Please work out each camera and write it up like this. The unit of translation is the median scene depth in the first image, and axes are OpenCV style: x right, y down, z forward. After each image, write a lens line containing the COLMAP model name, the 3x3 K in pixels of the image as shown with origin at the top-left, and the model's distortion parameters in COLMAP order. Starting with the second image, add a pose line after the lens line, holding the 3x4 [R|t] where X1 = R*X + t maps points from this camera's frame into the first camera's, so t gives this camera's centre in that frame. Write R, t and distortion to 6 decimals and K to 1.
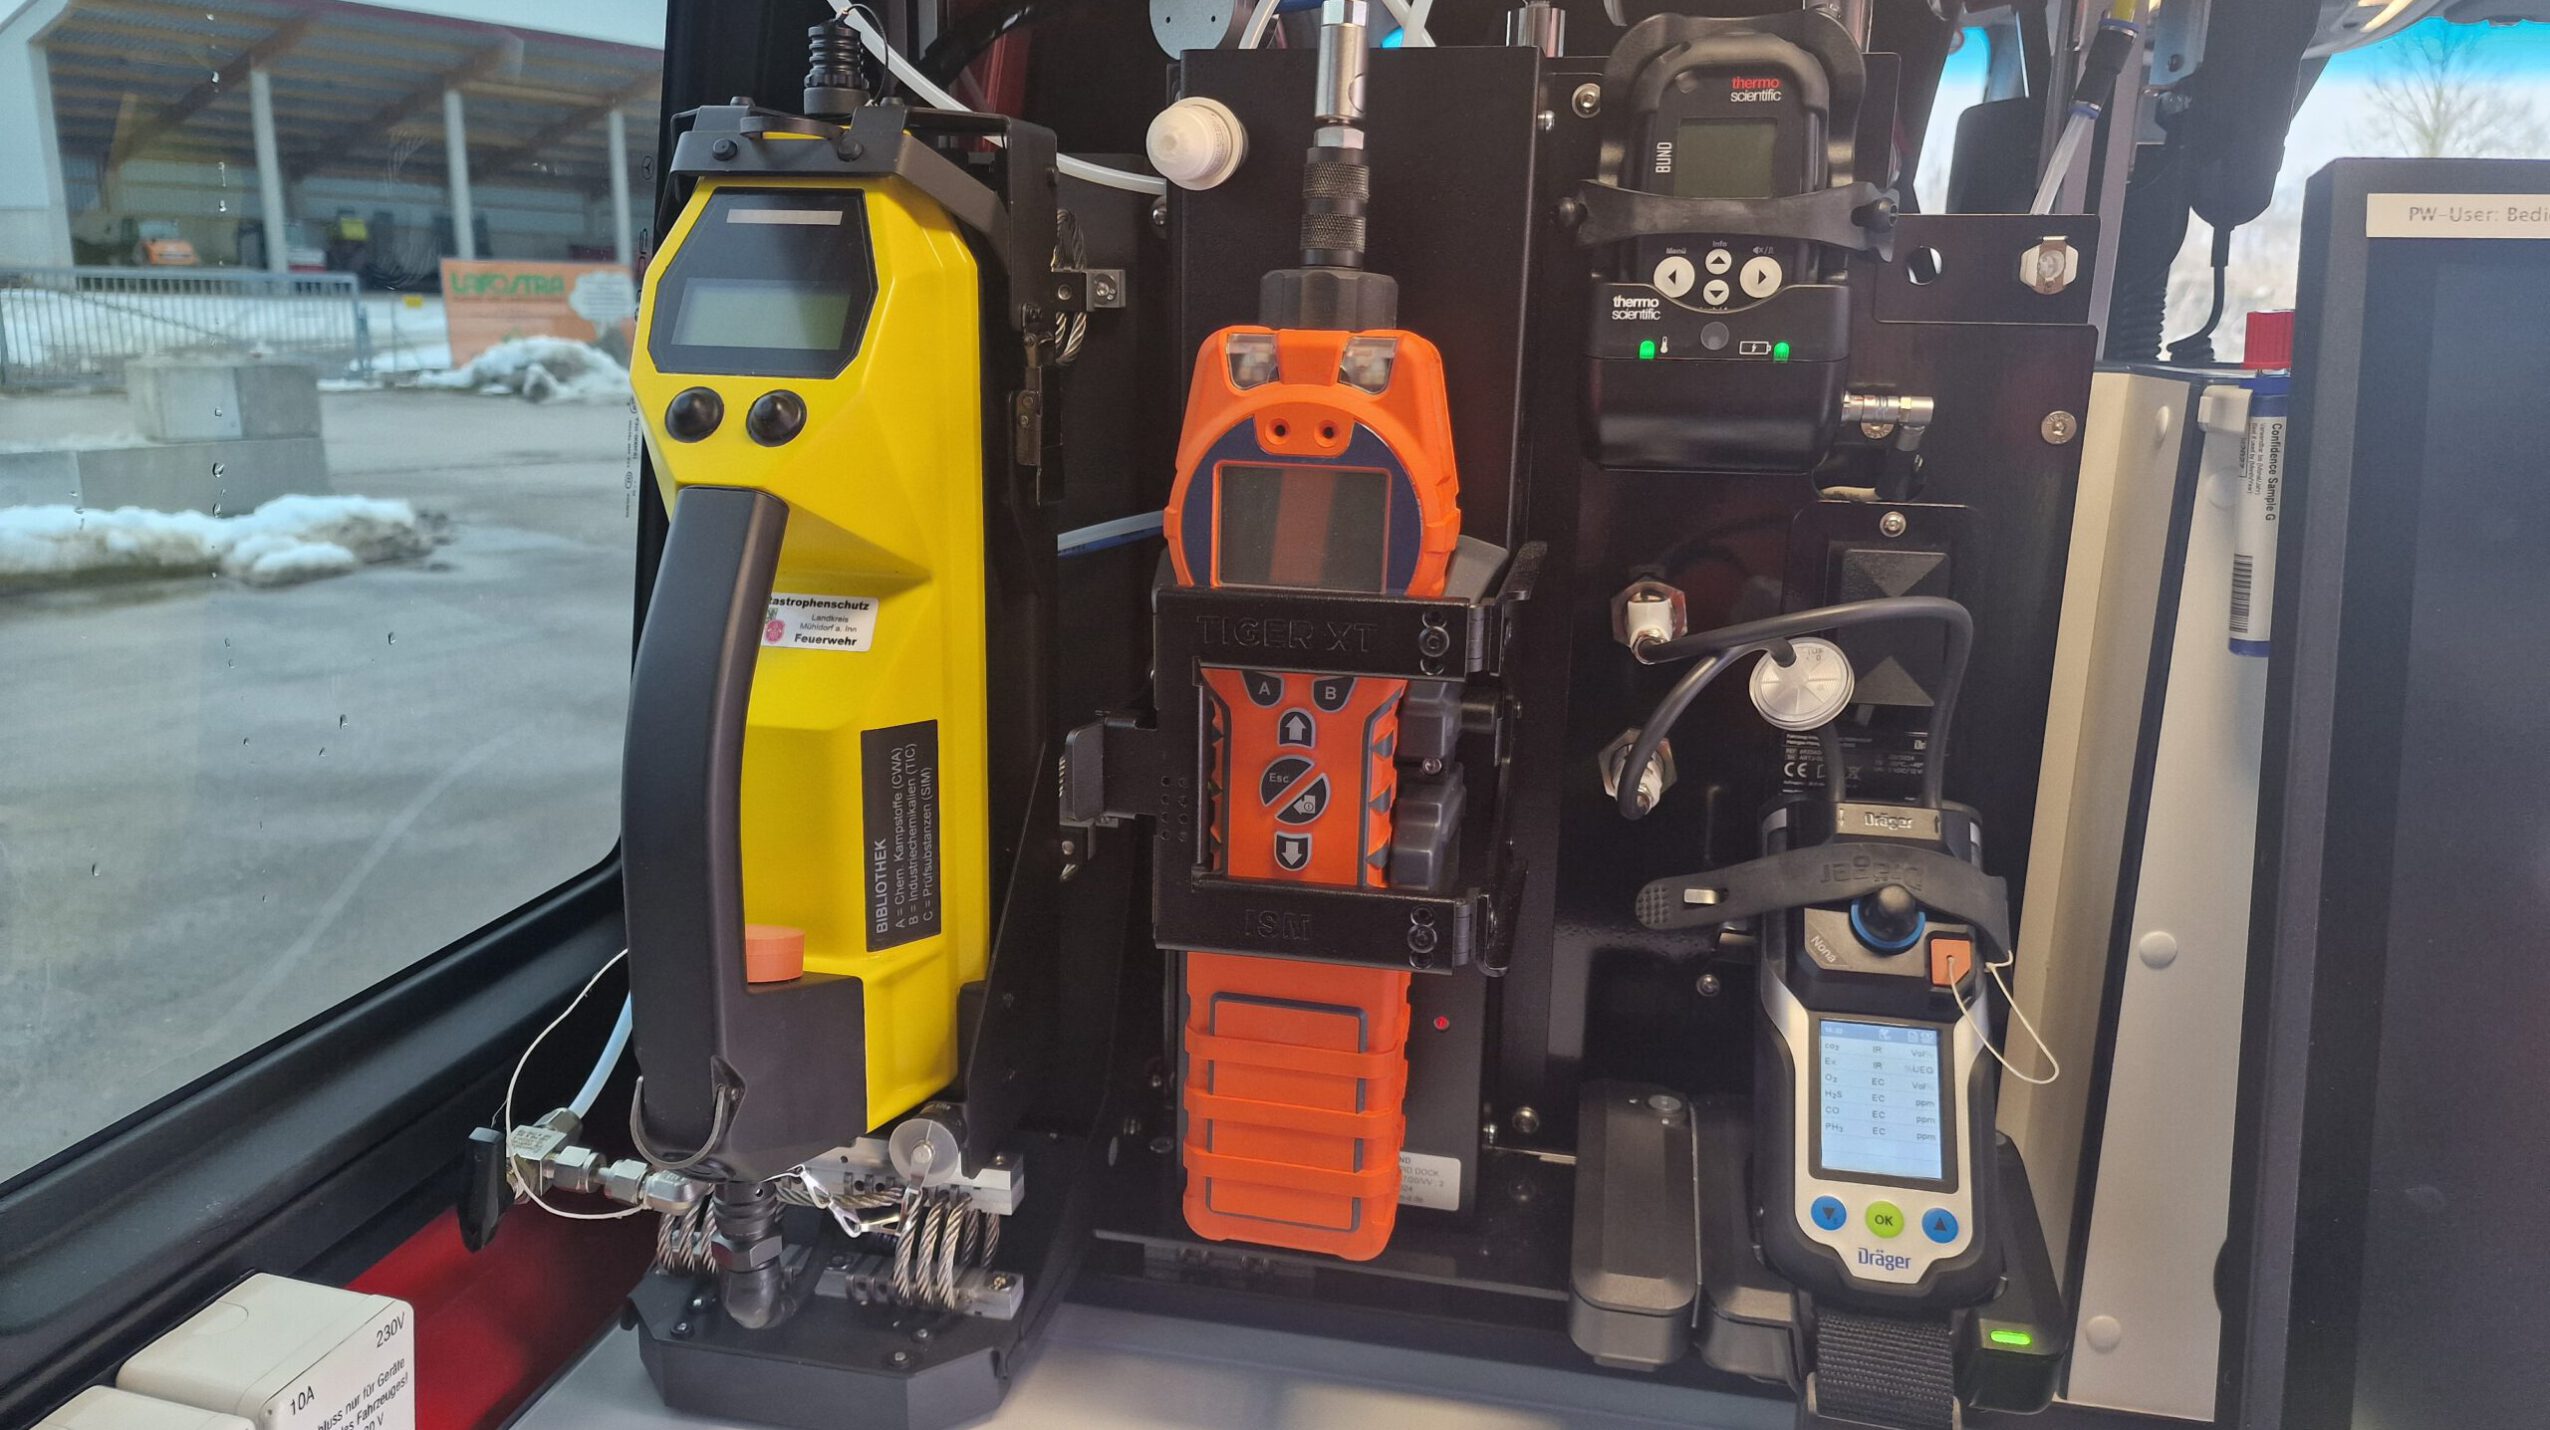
lens RADIAL K [[1722.4, 0, 1270.6], [0, 1722.4, 717.3], [0, 0, 1]] dist [0.073990, -0.066483]
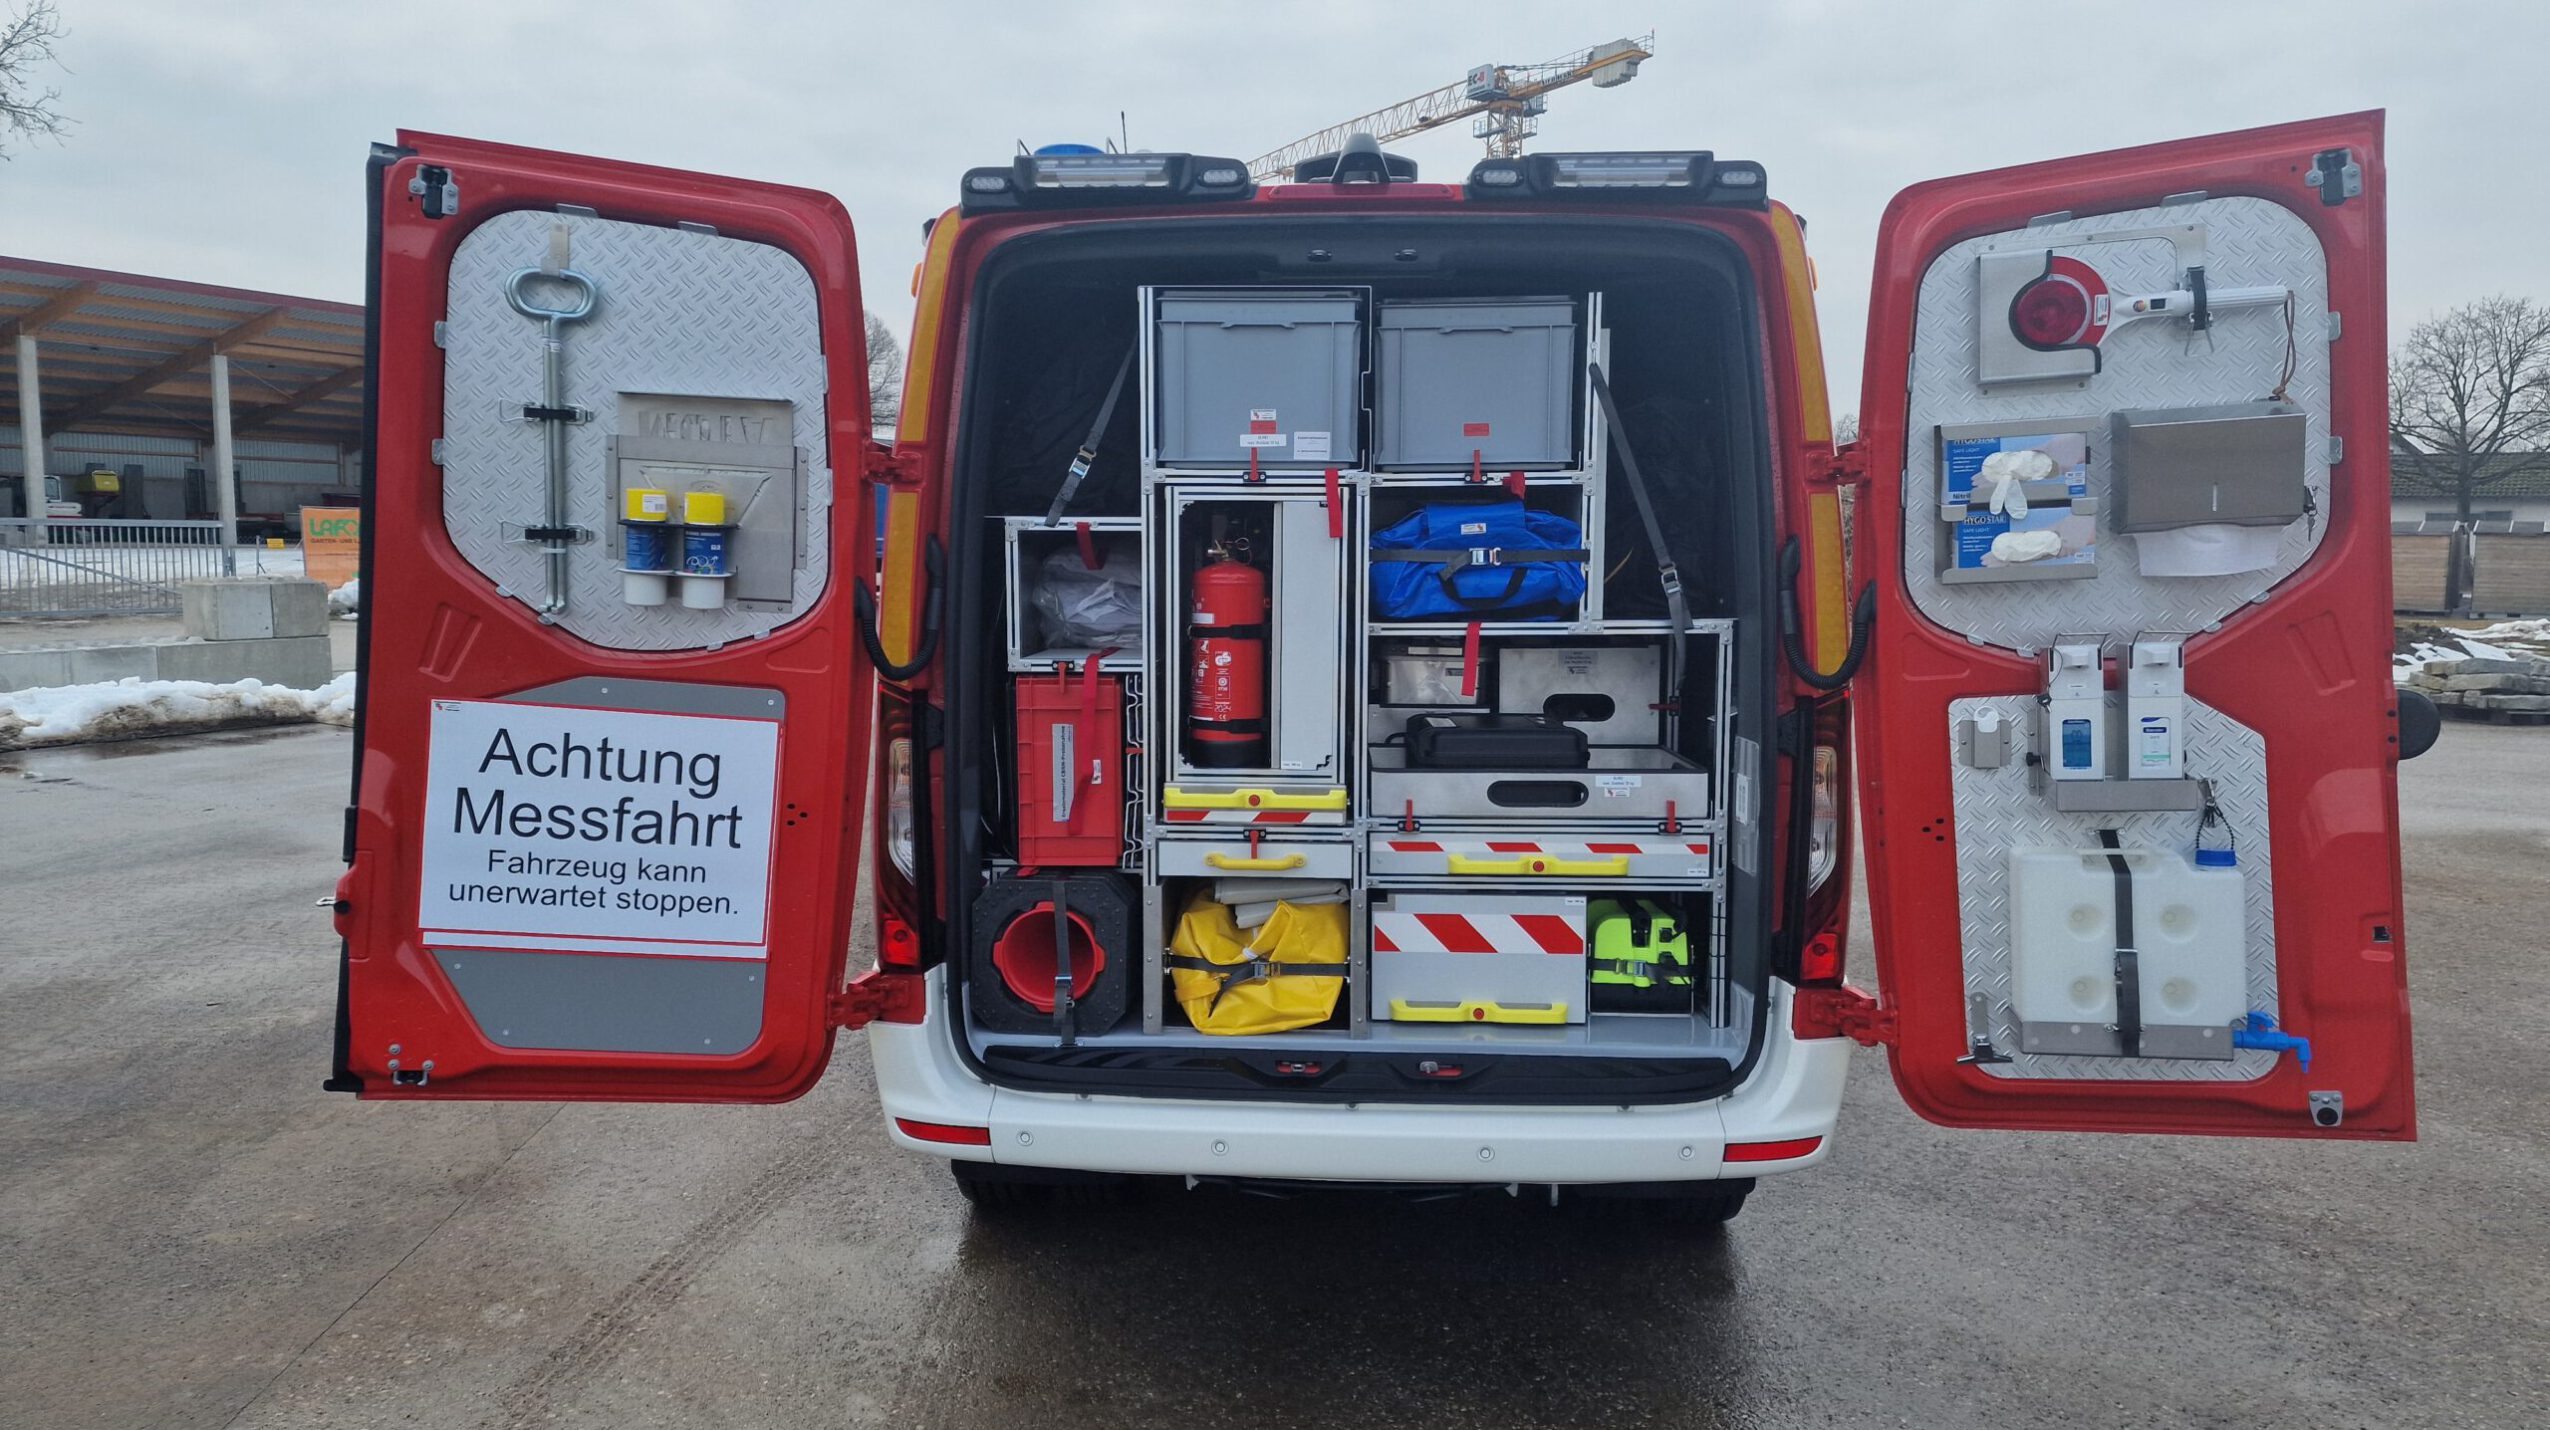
lens RADIAL K [[1722.4, 0, 1270.6], [0, 1722.4, 717.3], [0, 0, 1]] dist [0.073990, -0.066483]
pose [[0.988107, -0.028409, 0.151122, -0.010034], [0.048276, 0.990408, -0.129466, 0.026862], [-0.145994, 0.135222, 0.980000, -0.100199]]
